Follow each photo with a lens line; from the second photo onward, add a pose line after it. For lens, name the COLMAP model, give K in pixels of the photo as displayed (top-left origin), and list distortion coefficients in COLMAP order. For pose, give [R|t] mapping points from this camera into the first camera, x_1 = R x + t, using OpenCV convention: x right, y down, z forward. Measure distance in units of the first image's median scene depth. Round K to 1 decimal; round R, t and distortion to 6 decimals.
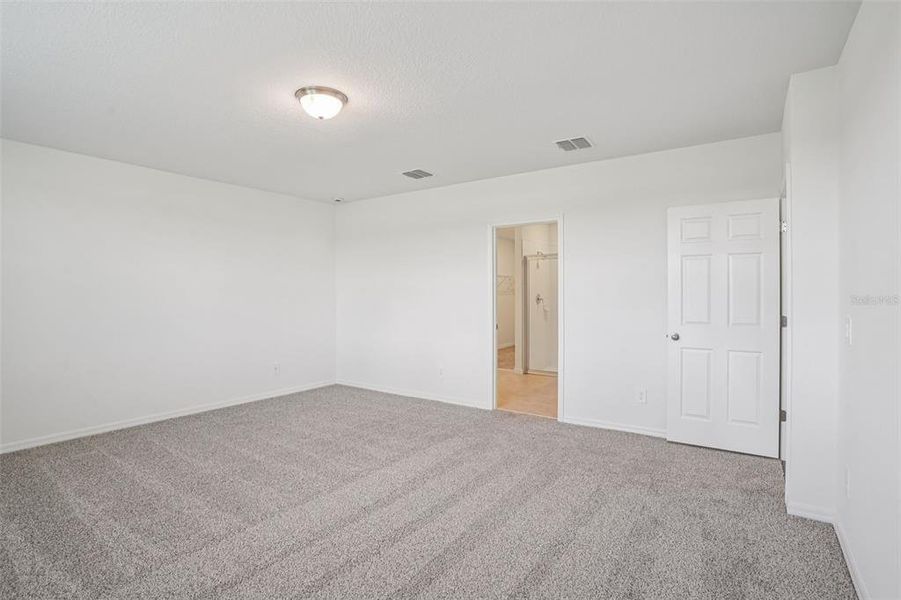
lens RADIAL K [[450.6, 0, 452.2], [0, 450.6, 297.9], [0, 0, 1]] dist [-0.076459, 0.032189]
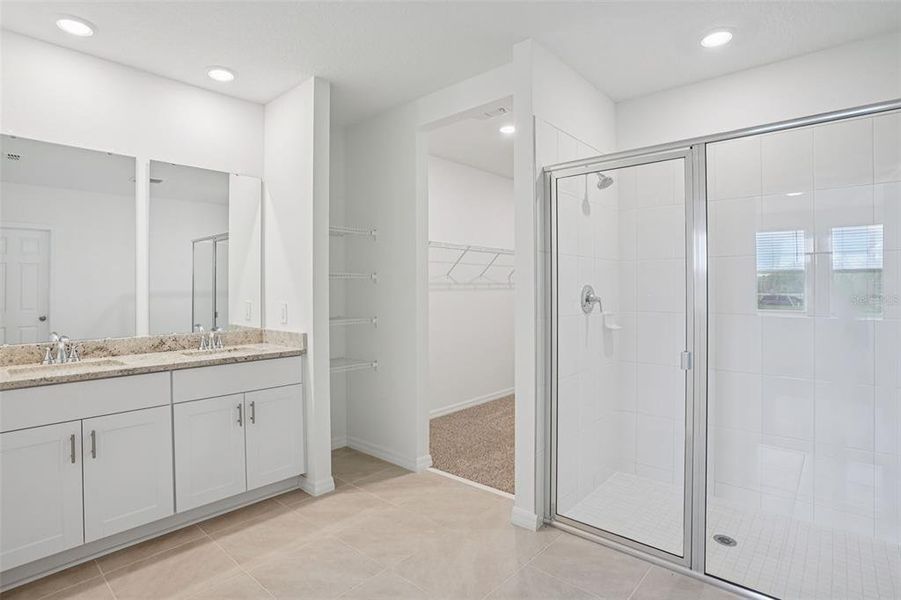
lens RADIAL K [[450.6, 0, 452.2], [0, 450.6, 297.9], [0, 0, 1]] dist [-0.076459, 0.032189]
pose [[0.993118, 0.001512, -0.117111, 0.128646], [-0.001176, 0.999995, 0.002937, 0.000993], [0.117115, -0.002779, 0.993115, 0.646021]]
